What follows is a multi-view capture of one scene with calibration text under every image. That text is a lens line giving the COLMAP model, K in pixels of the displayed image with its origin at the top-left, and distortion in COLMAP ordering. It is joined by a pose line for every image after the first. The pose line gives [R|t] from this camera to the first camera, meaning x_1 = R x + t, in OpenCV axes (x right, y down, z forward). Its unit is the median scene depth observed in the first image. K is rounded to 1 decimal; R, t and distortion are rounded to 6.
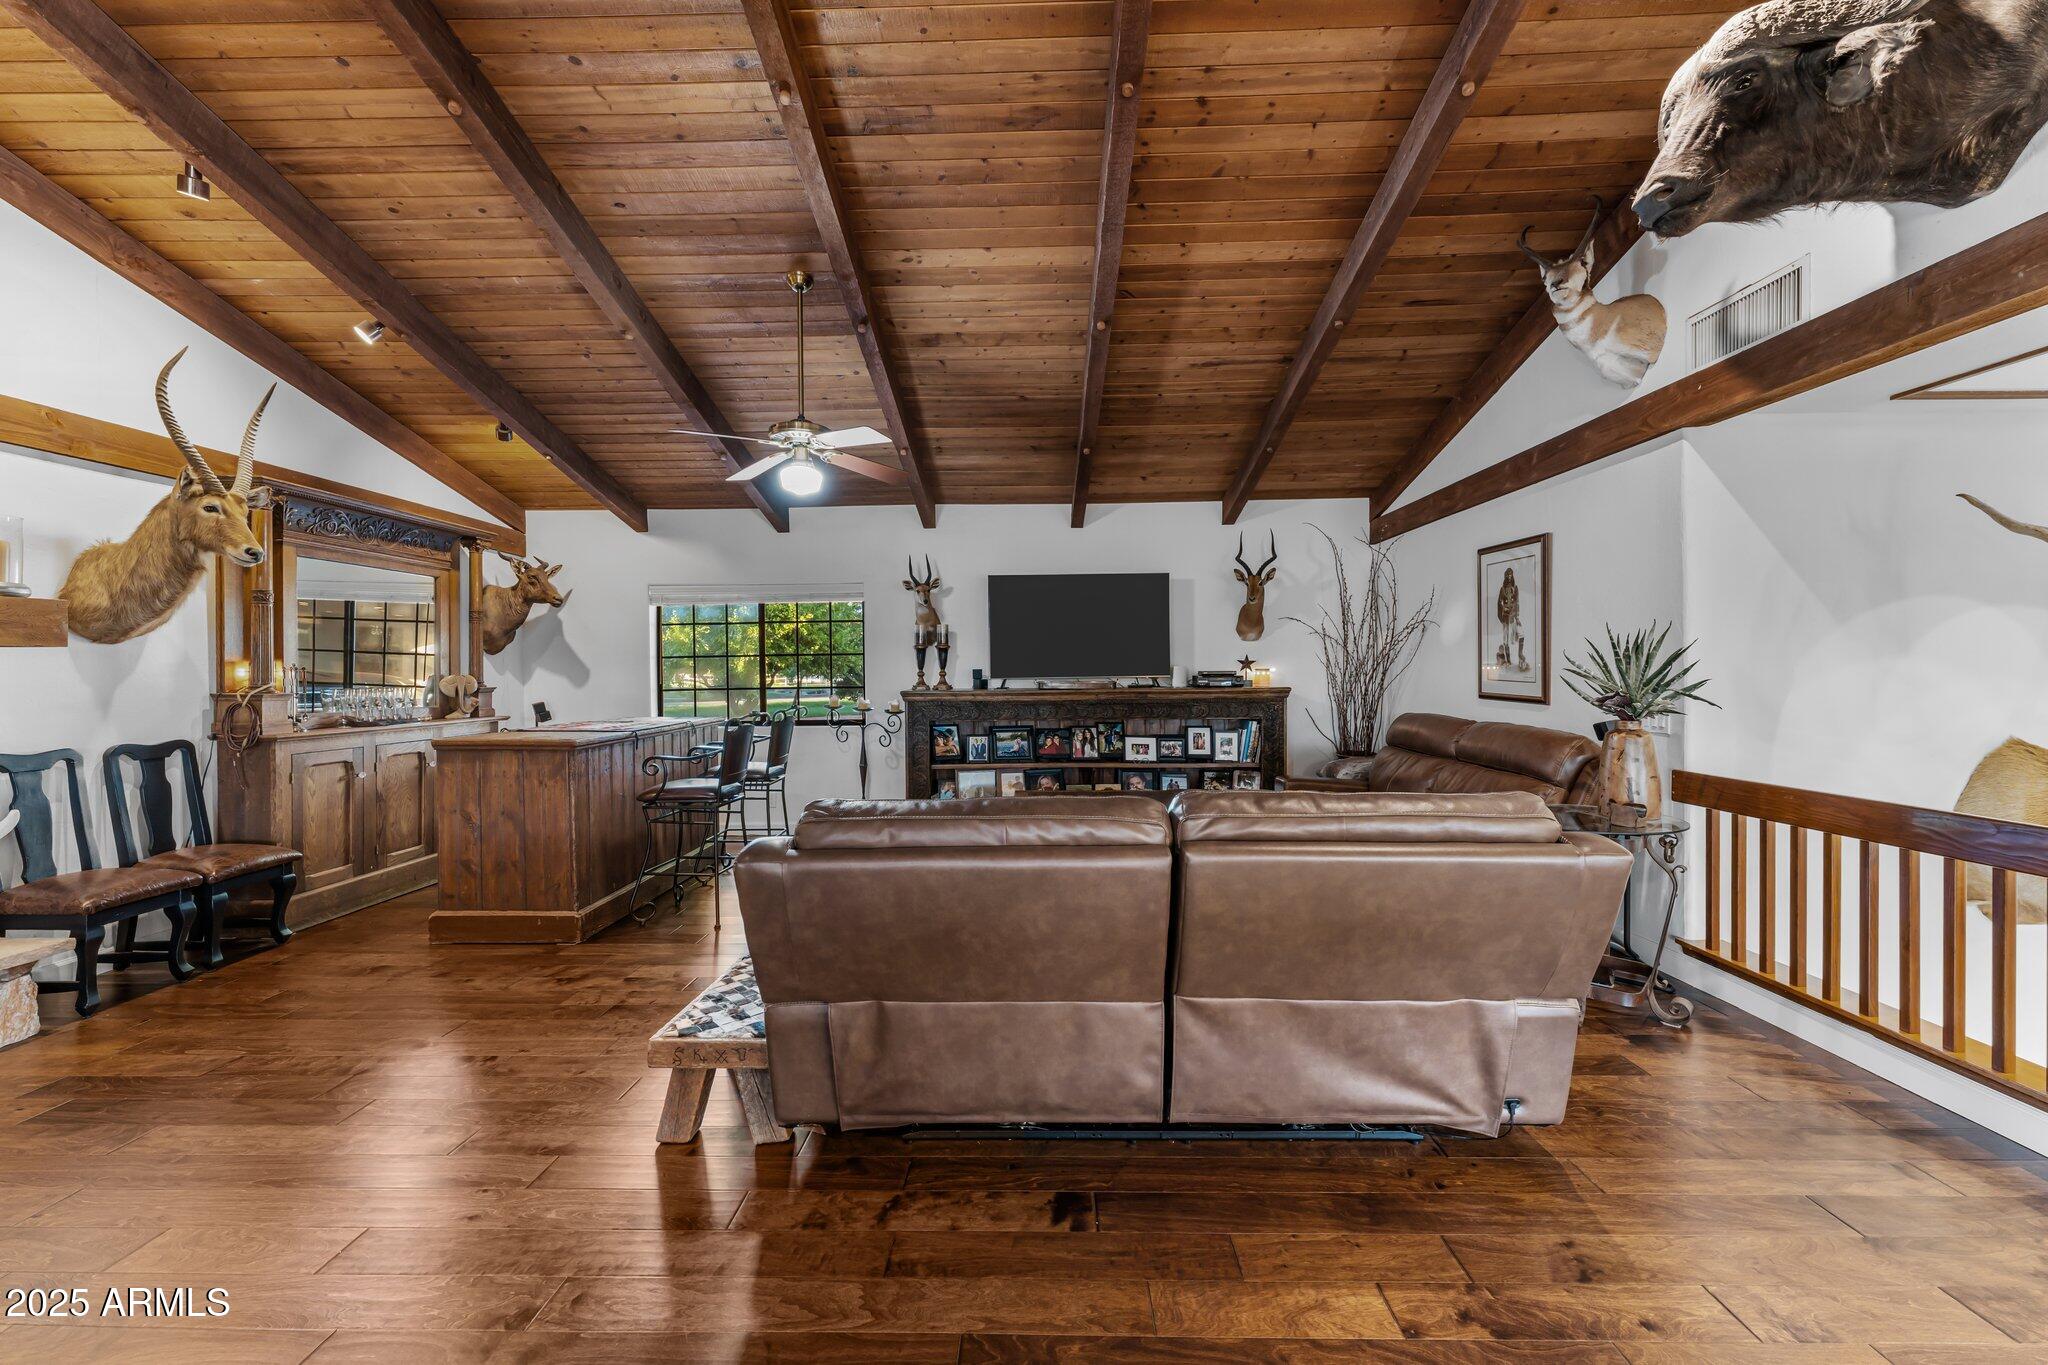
lens RADIAL K [[814.9, 0, 1030.8], [0, 814.9, 683.5], [0, 0, 1]] dist [-0.001162, -0.000306]
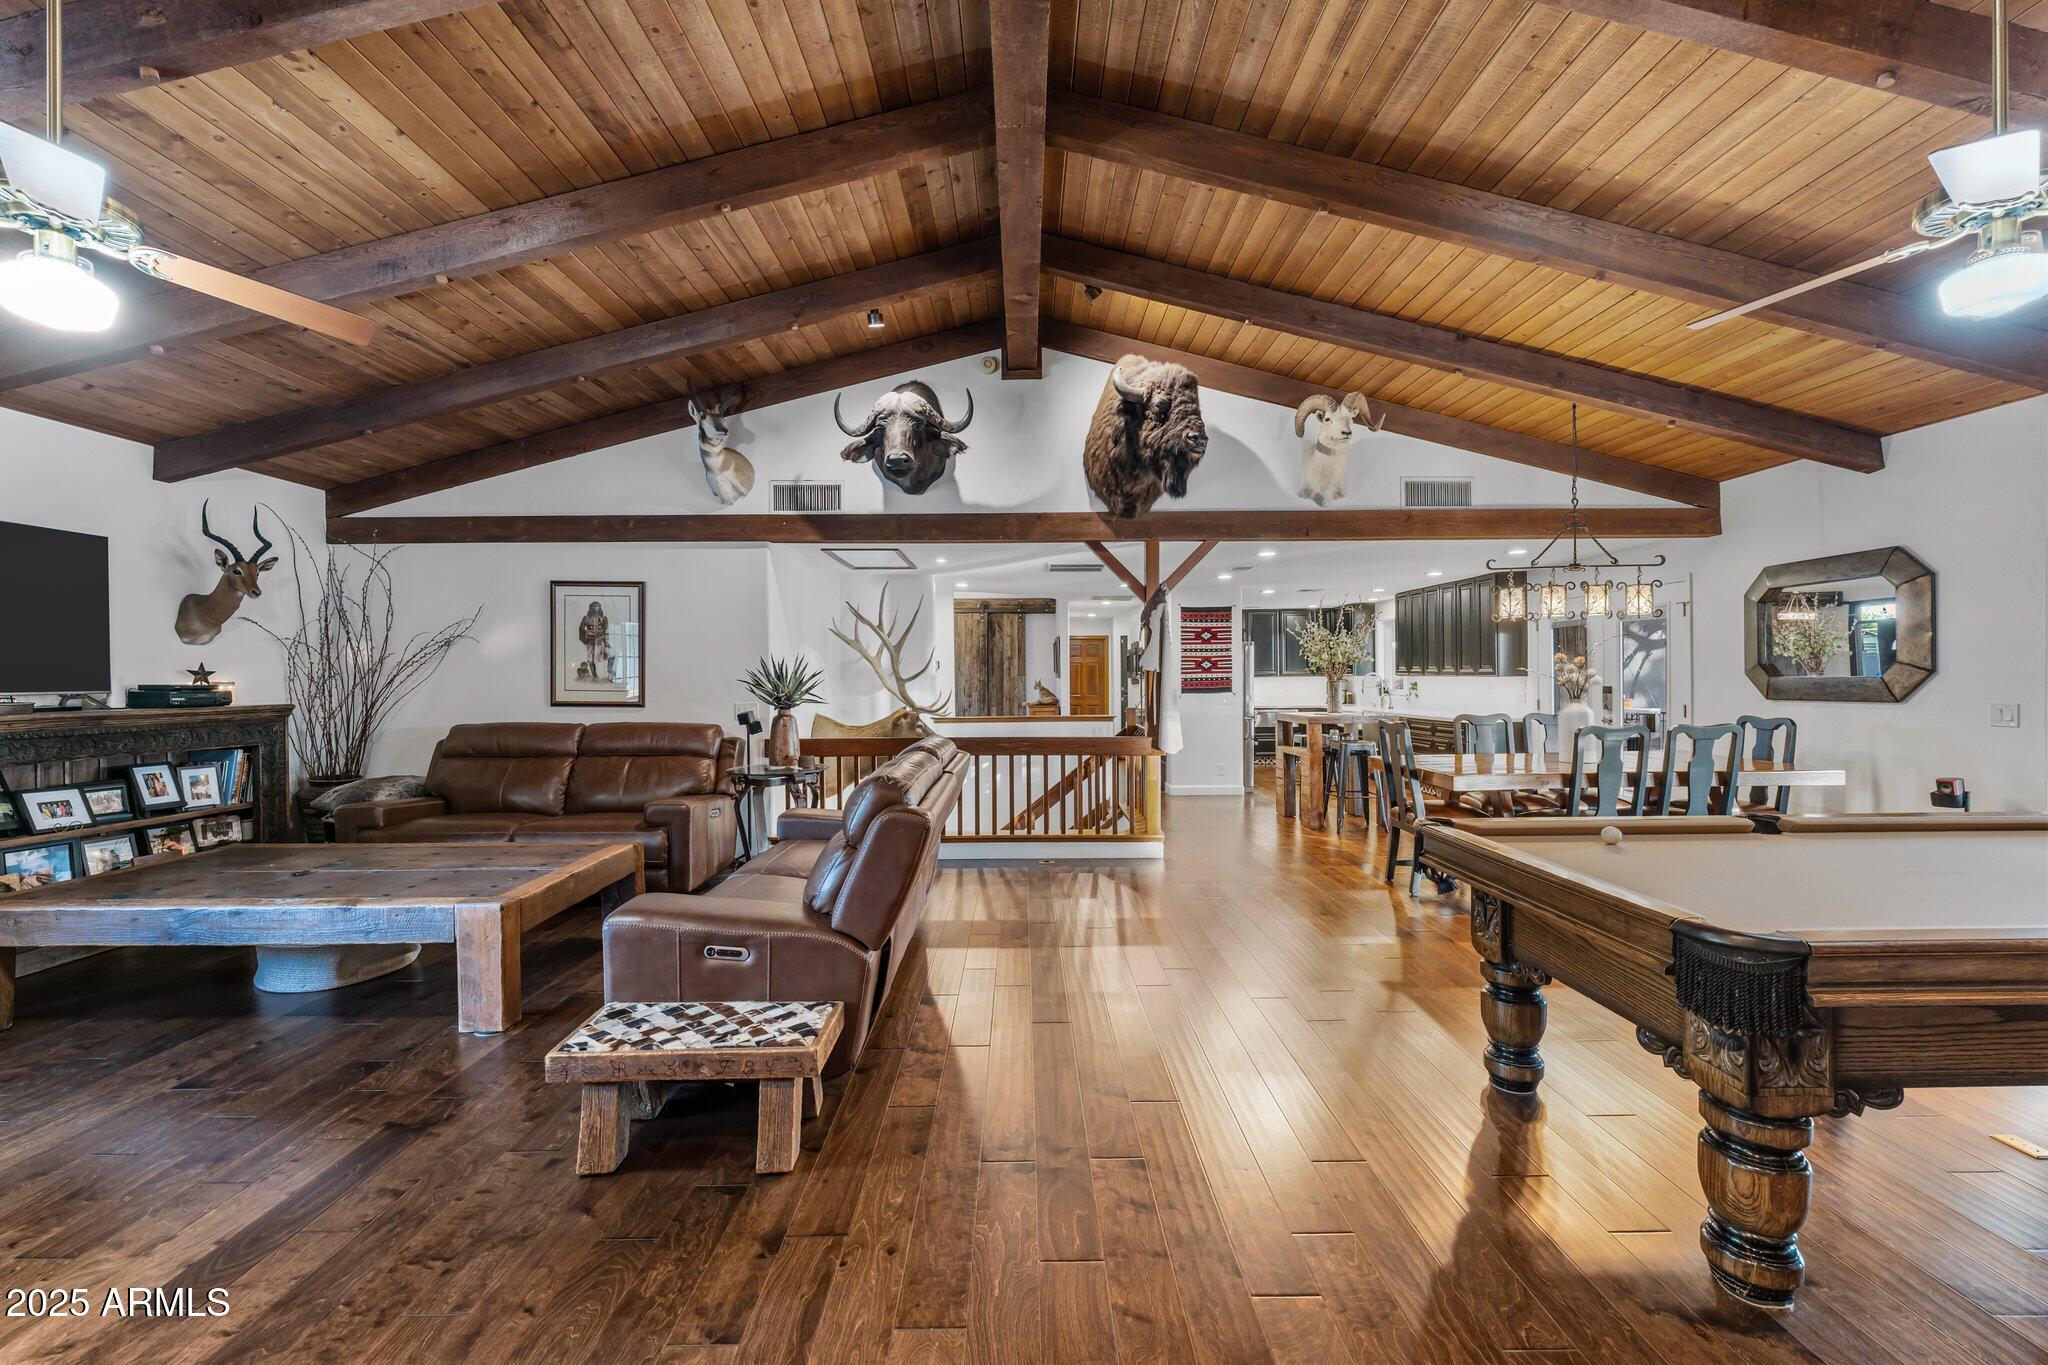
lens RADIAL K [[814.9, 0, 1017.6], [0, 814.9, 683.5], [0, 0, 1]] dist [-0.001162, -0.000306]
pose [[-0.011908, 0.001121, 0.999928, -0.675384], [0.023655, 0.999720, -0.000839, 0.002366], [-0.999649, 0.023644, -0.011931, 0.353797]]
